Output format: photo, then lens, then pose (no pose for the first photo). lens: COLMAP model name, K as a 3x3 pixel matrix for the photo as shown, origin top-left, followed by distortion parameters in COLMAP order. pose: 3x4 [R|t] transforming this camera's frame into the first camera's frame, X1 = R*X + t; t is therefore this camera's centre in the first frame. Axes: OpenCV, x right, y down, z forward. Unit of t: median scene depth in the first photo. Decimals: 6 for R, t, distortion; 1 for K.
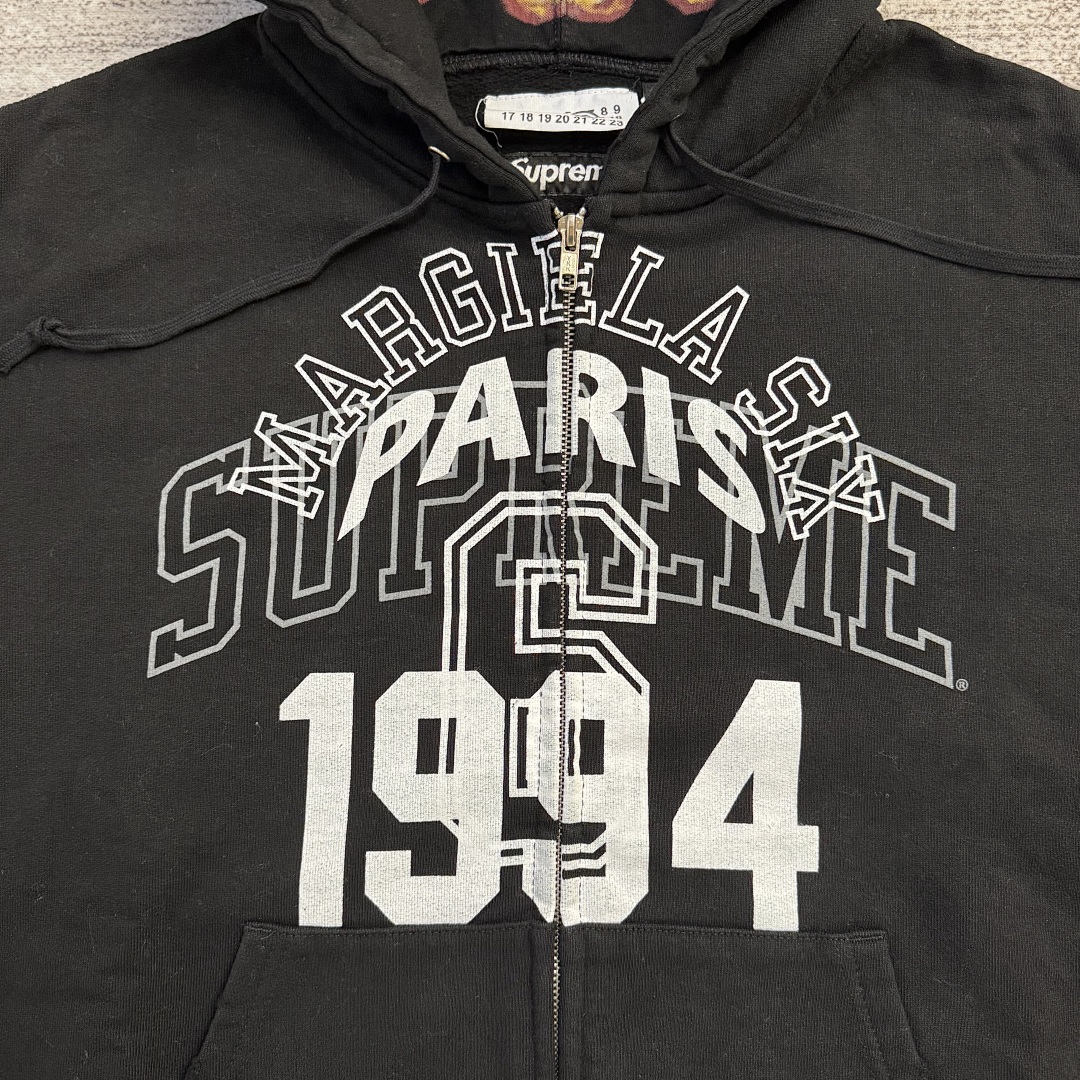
lens RADIAL K [[1022.6, 0, 547.1], [0, 1022.6, 546.2], [0, 0, 1]] dist [0.013533, -0.059469]
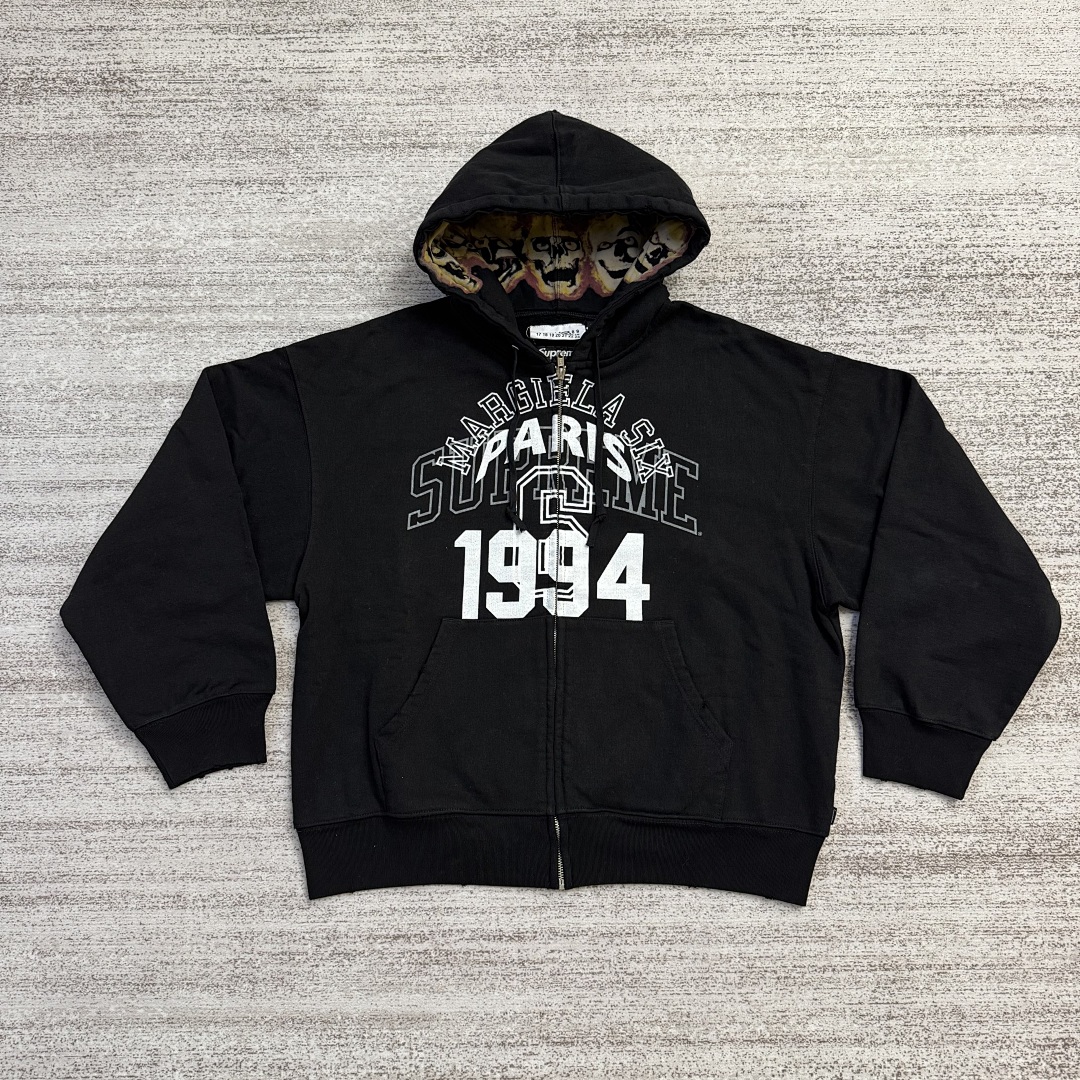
lens RADIAL K [[922.6, 0, 534.4], [0, 922.6, 517.3], [0, 0, 1]] dist [0.017933, -0.040349]
pose [[0.999959, 0.006000, 0.006722, -0.063874], [-0.005181, 0.993266, -0.115744, 0.374748], [-0.007371, 0.115704, 0.993256, -1.462596]]
